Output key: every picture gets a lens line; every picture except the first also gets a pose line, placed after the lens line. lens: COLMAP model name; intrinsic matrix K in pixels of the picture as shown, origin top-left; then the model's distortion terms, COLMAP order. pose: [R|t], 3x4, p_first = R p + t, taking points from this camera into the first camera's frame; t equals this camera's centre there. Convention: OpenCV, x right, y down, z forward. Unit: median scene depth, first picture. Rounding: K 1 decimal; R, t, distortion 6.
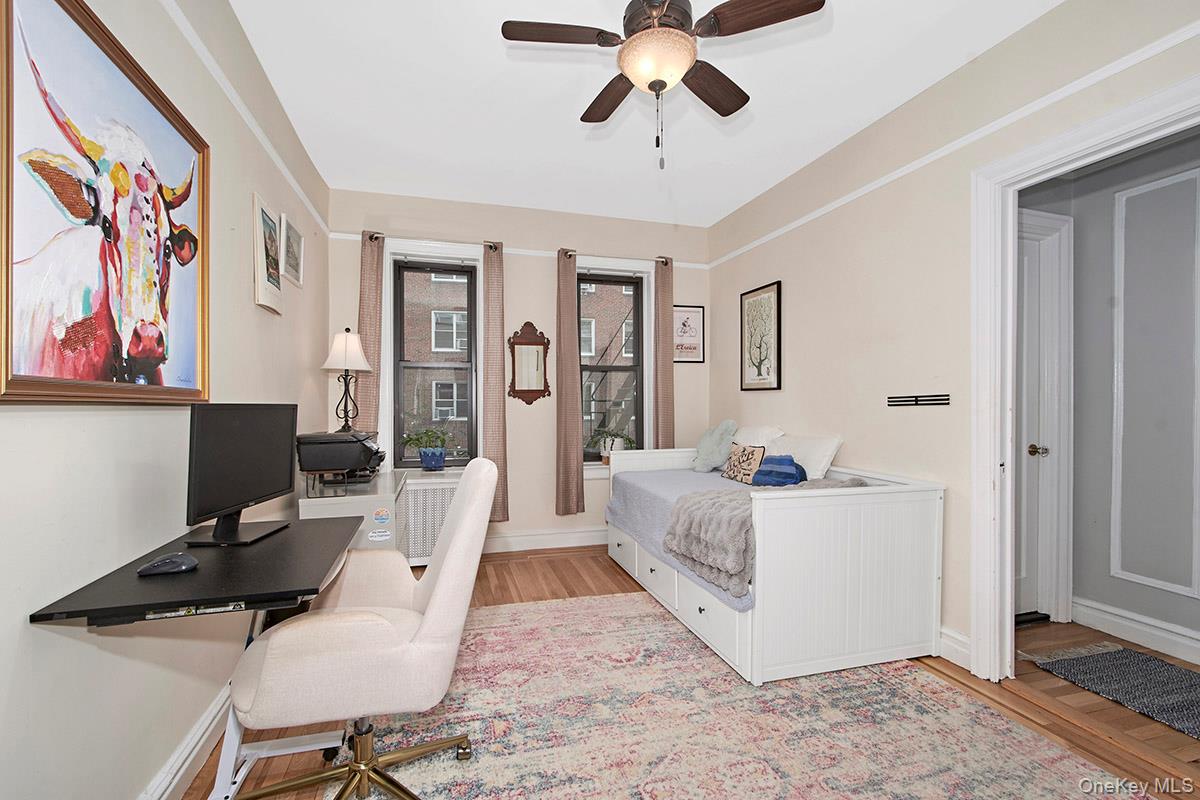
lens RADIAL K [[523.0, 0, 586.0], [0, 523.0, 410.6], [0, 0, 1]] dist [0.001021, -0.006296]
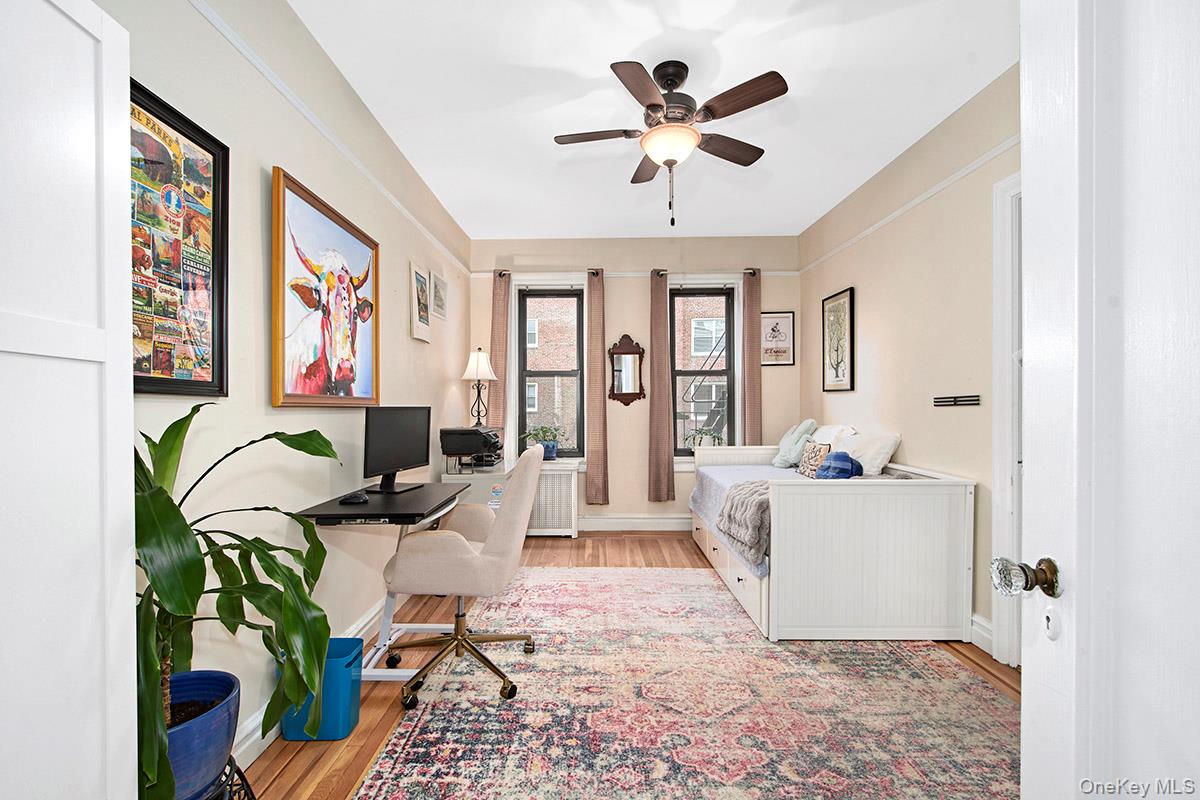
lens RADIAL K [[523.0, 0, 586.0], [0, 523.0, 410.6], [0, 0, 1]] dist [0.001021, -0.006296]
pose [[0.958071, -0.000765, -0.286530, 0.208035], [0.000709, 1.000000, -0.000299, -0.000182], [0.286531, 0.000083, 0.958071, -0.212371]]
